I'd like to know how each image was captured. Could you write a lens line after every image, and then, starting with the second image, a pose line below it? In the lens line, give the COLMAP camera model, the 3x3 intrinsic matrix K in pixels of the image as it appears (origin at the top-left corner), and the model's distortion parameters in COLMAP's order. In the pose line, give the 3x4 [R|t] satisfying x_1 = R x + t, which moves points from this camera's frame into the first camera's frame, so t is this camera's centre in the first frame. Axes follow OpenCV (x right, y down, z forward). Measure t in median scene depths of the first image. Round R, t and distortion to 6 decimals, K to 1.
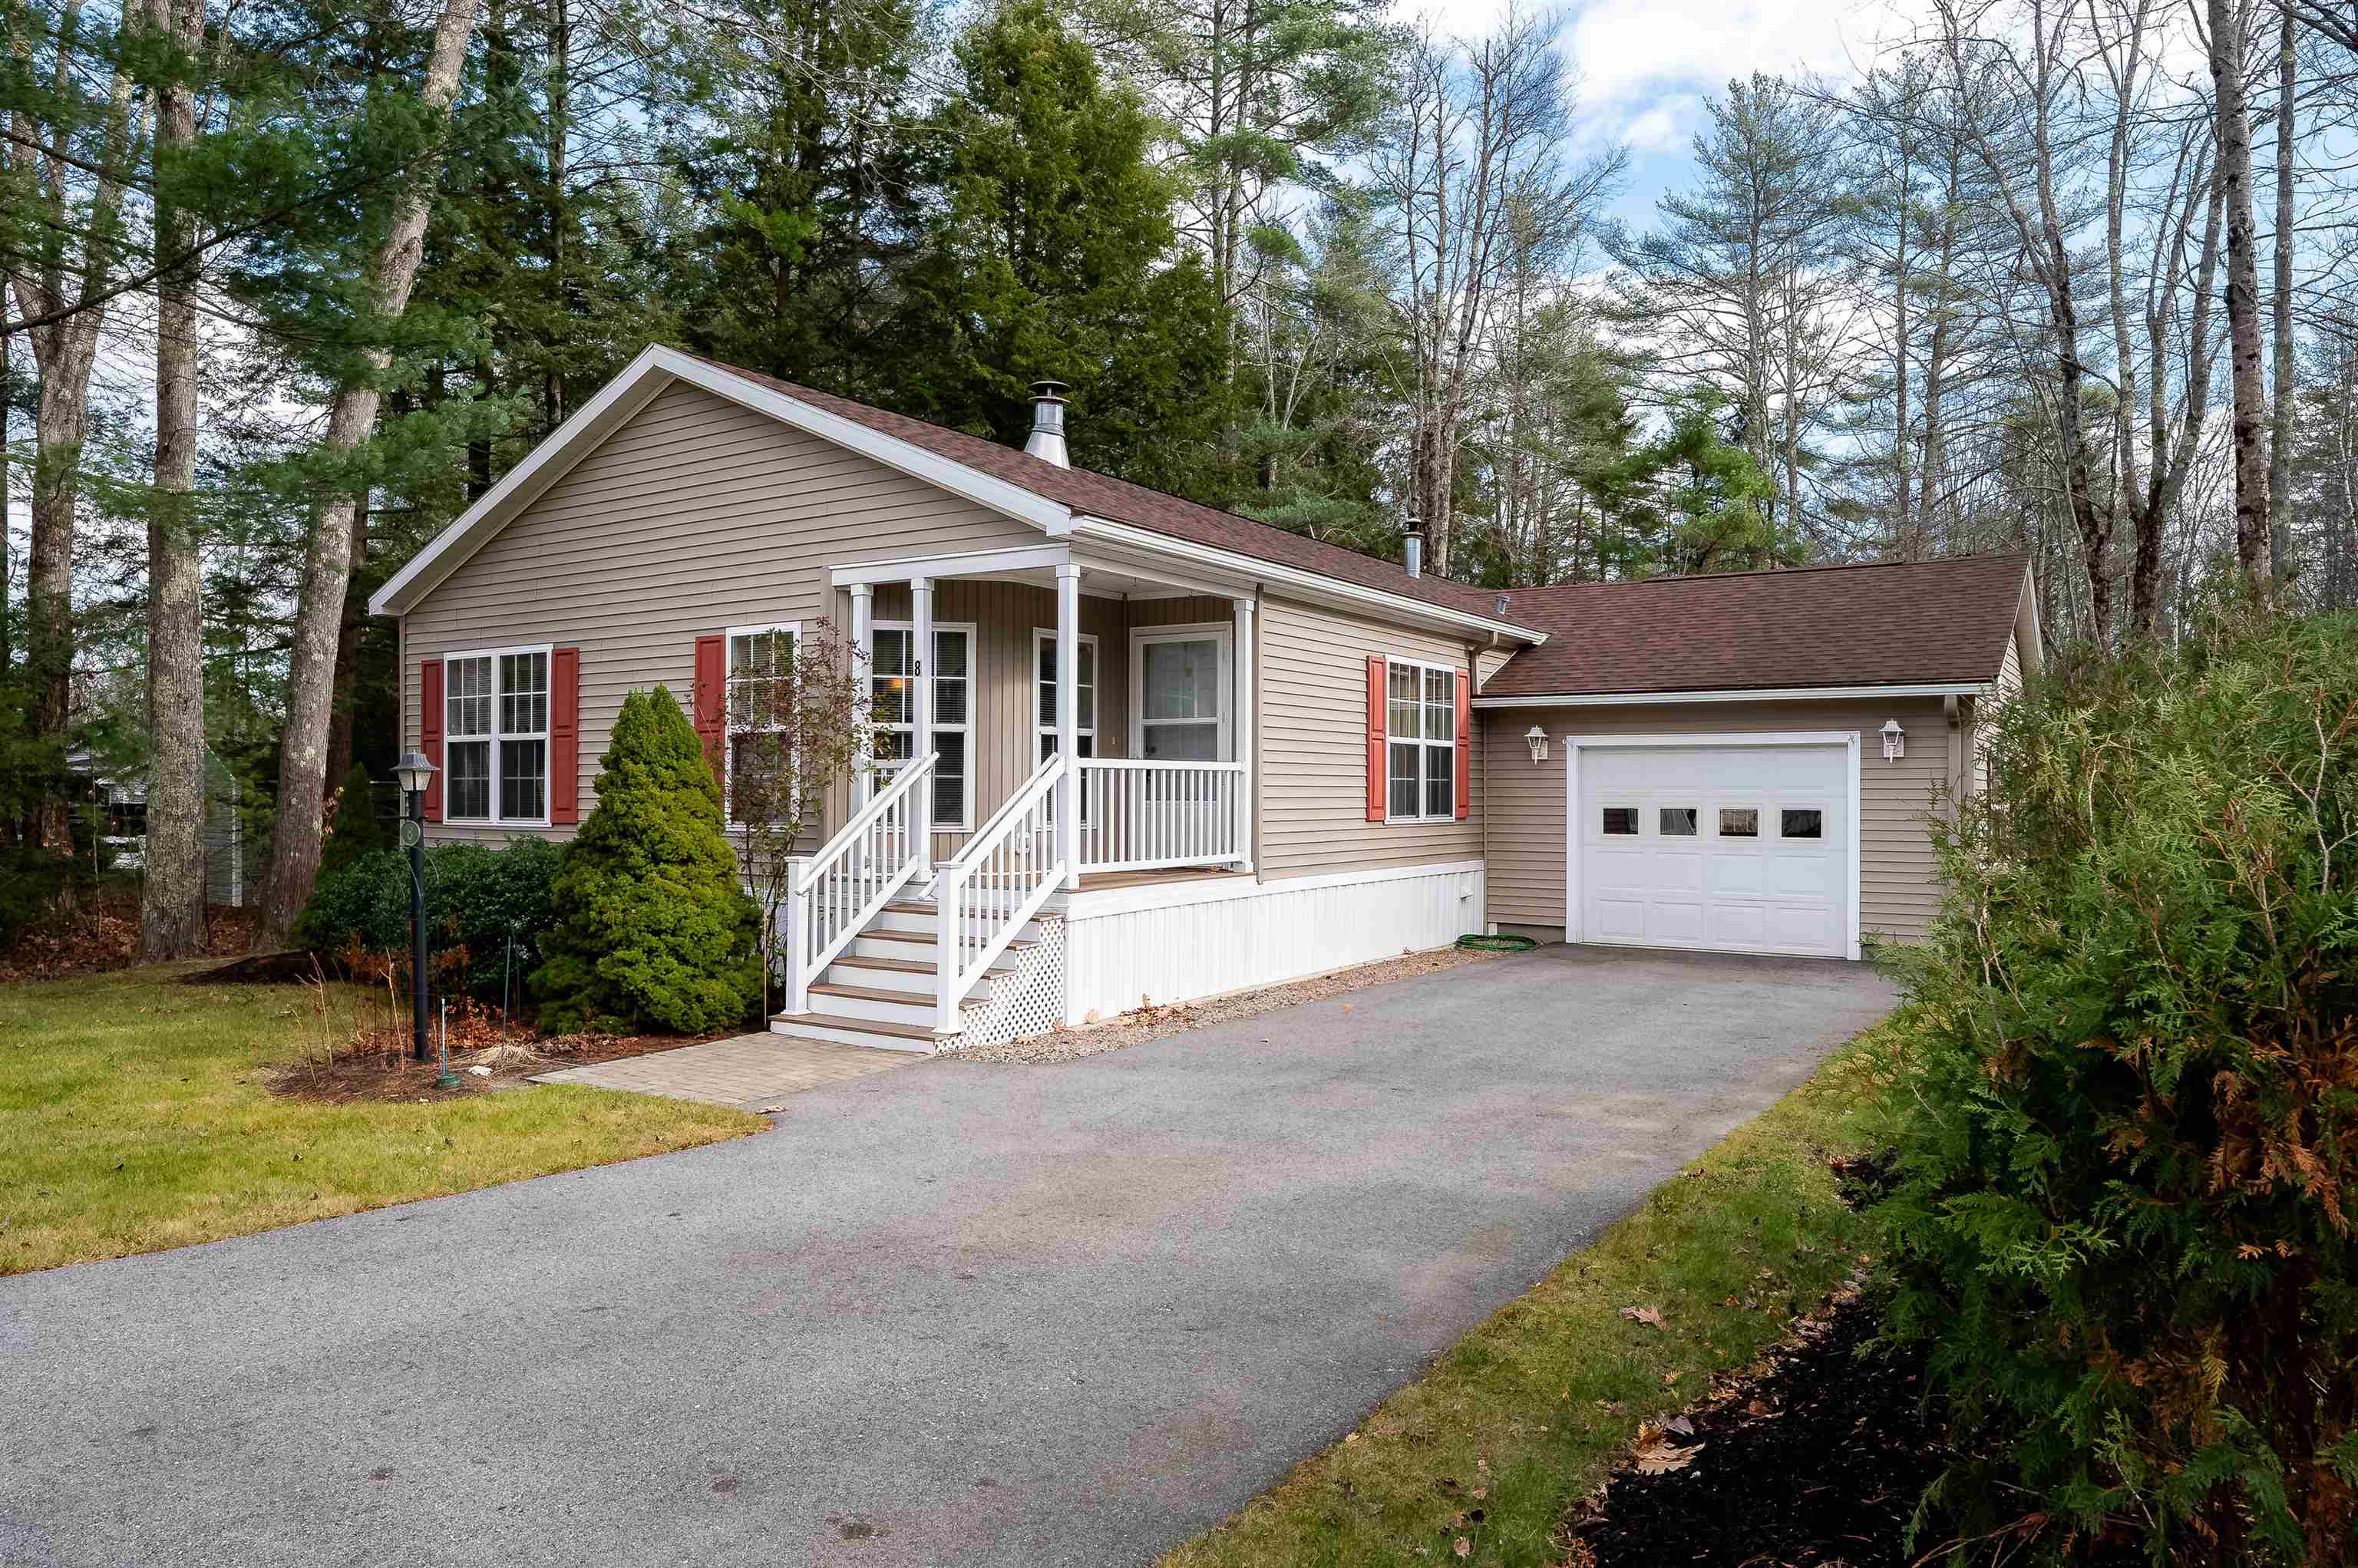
lens RADIAL K [[1498.4, 0, 1179.0], [0, 1498.4, 784.0], [0, 0, 1]] dist [-0.000703, -0.000603]
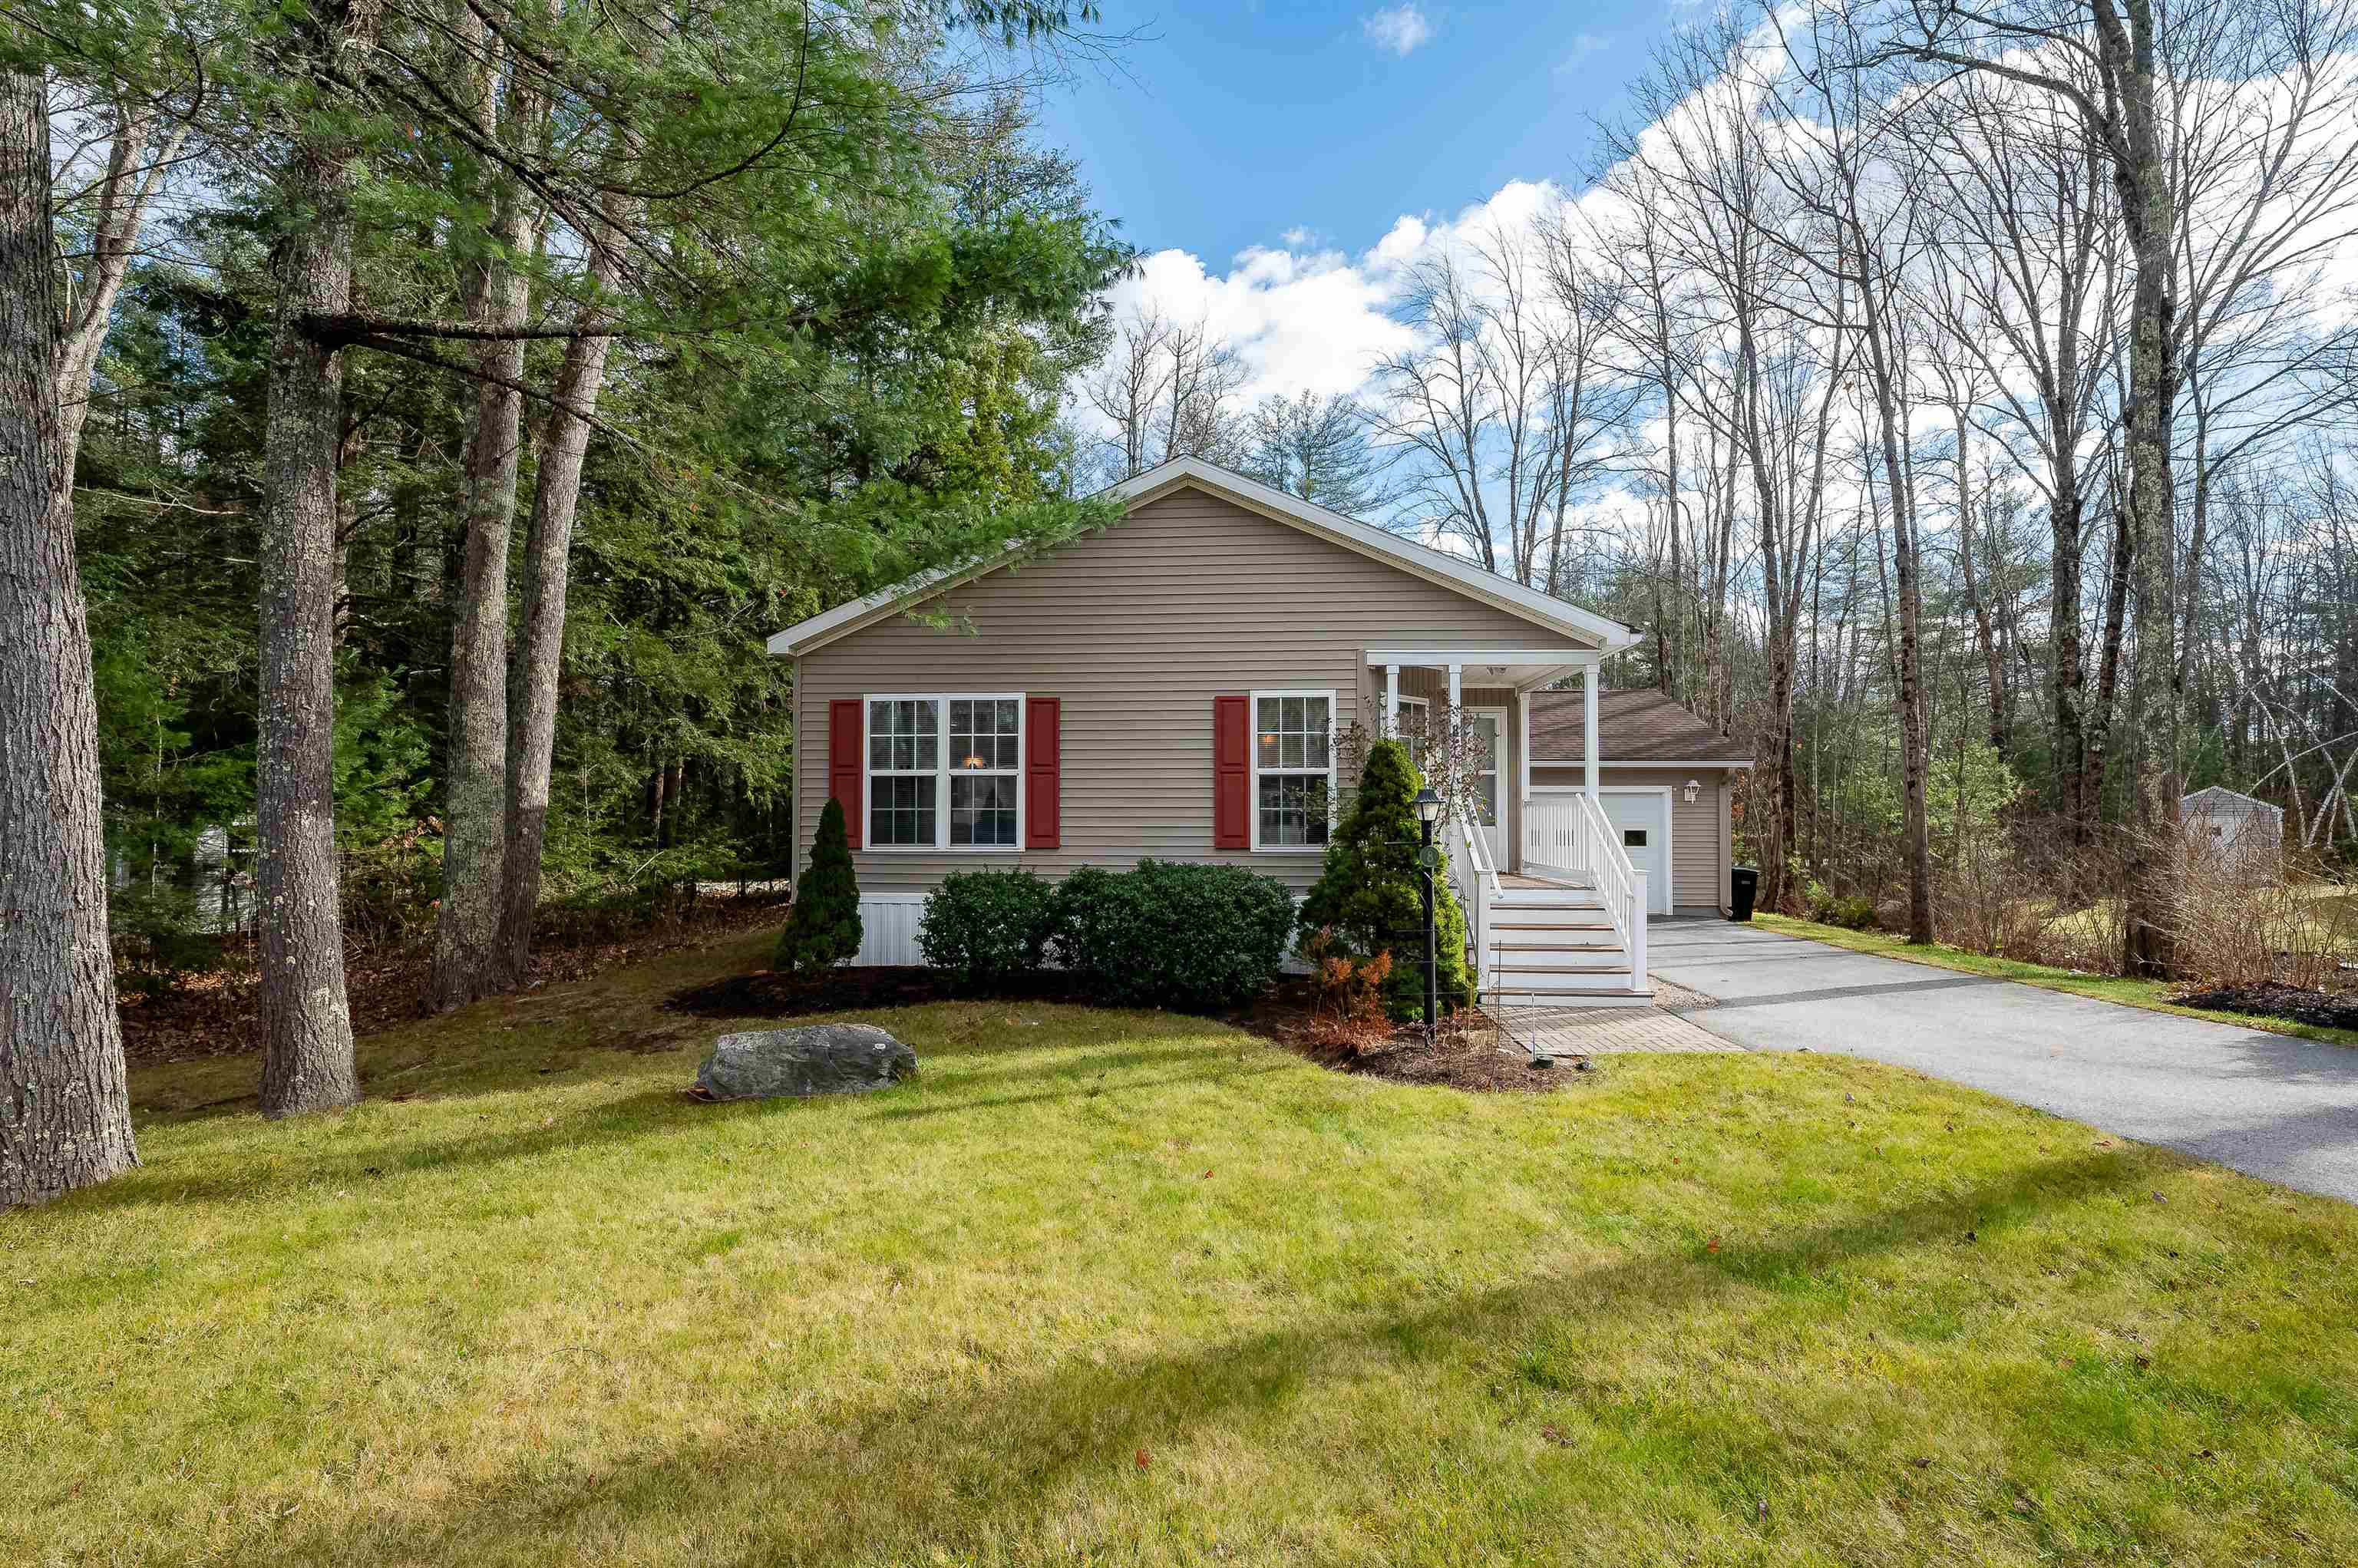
lens RADIAL K [[1015.9, 0, 1179.0], [0, 1015.9, 784.0], [0, 0, 1]] dist [-0.000233, 0.000108]
pose [[0.870447, 0.016611, 0.491981, -0.696218], [-0.001638, 0.999523, -0.030849, 0.000509], [-0.492259, 0.026046, 0.870059, 0.259478]]
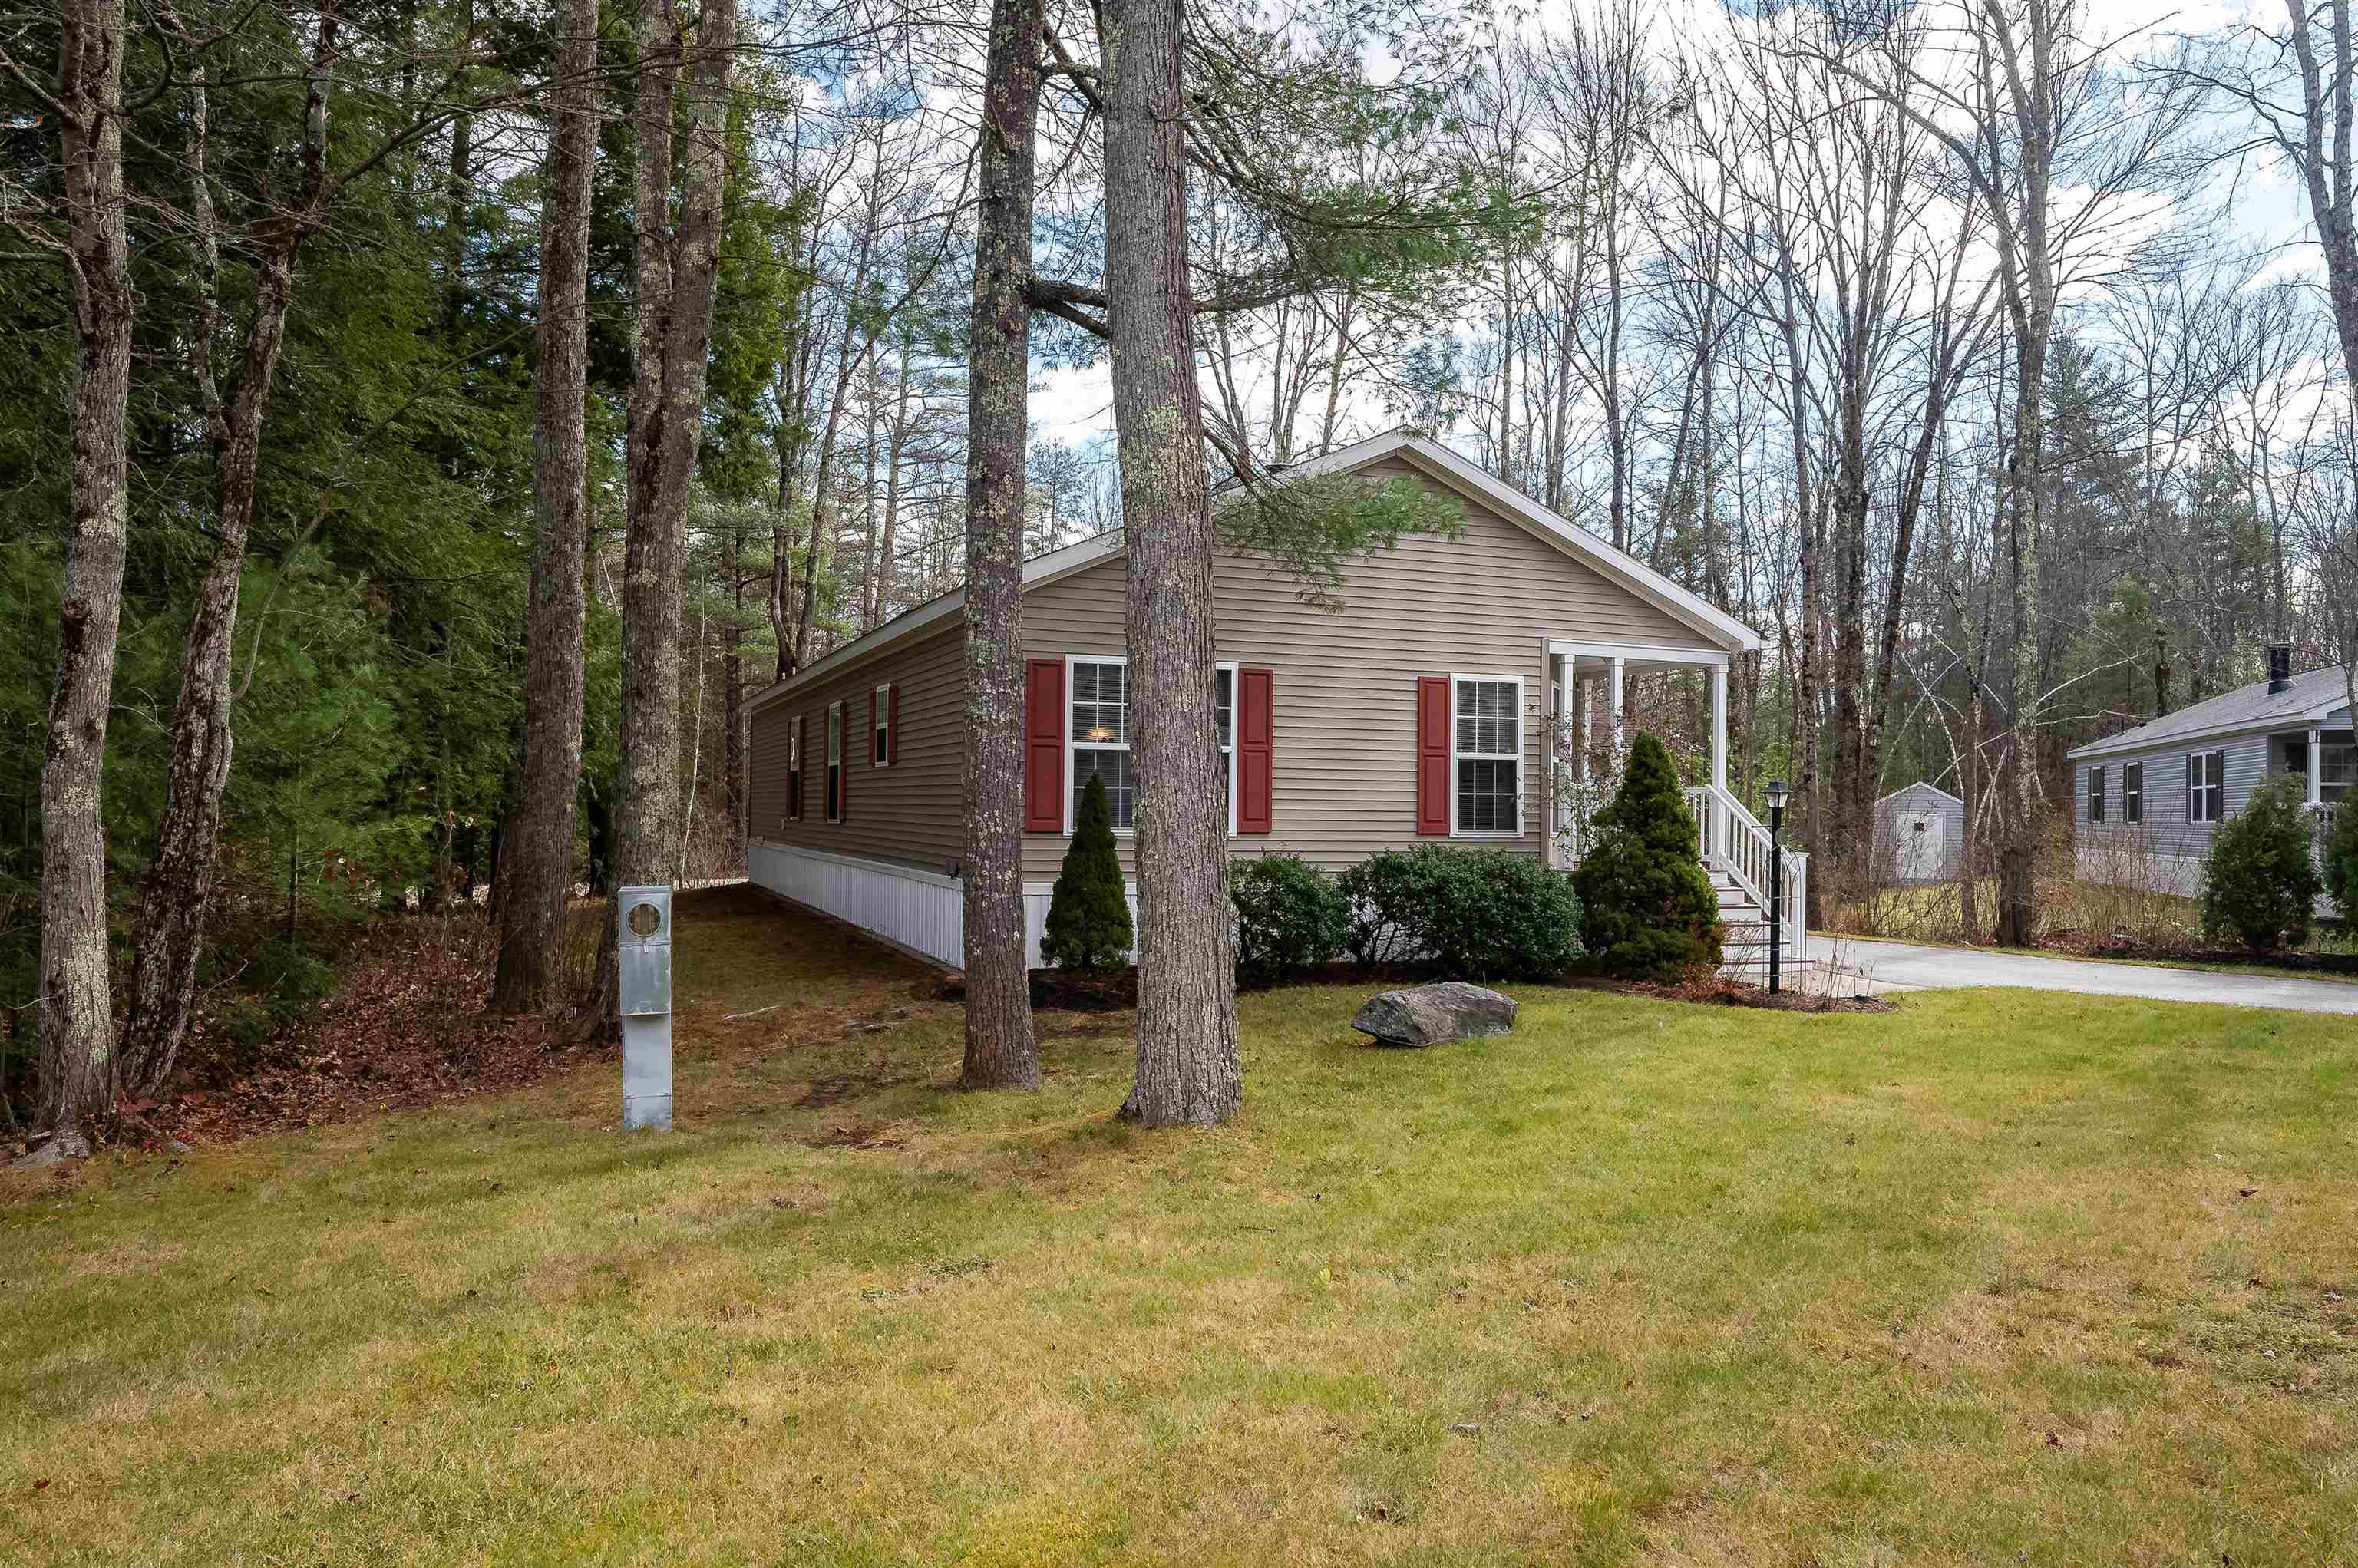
lens RADIAL K [[1589.9, 0, 1177.5], [0, 1589.9, 783.8], [0, 0, 1]] dist [-0.006445, -0.002446]
pose [[0.576665, 0.019227, 0.816754, -1.349128], [-0.015871, 0.999798, -0.012330, 0.006024], [-0.816826, -0.005853, 0.576854, 0.385495]]
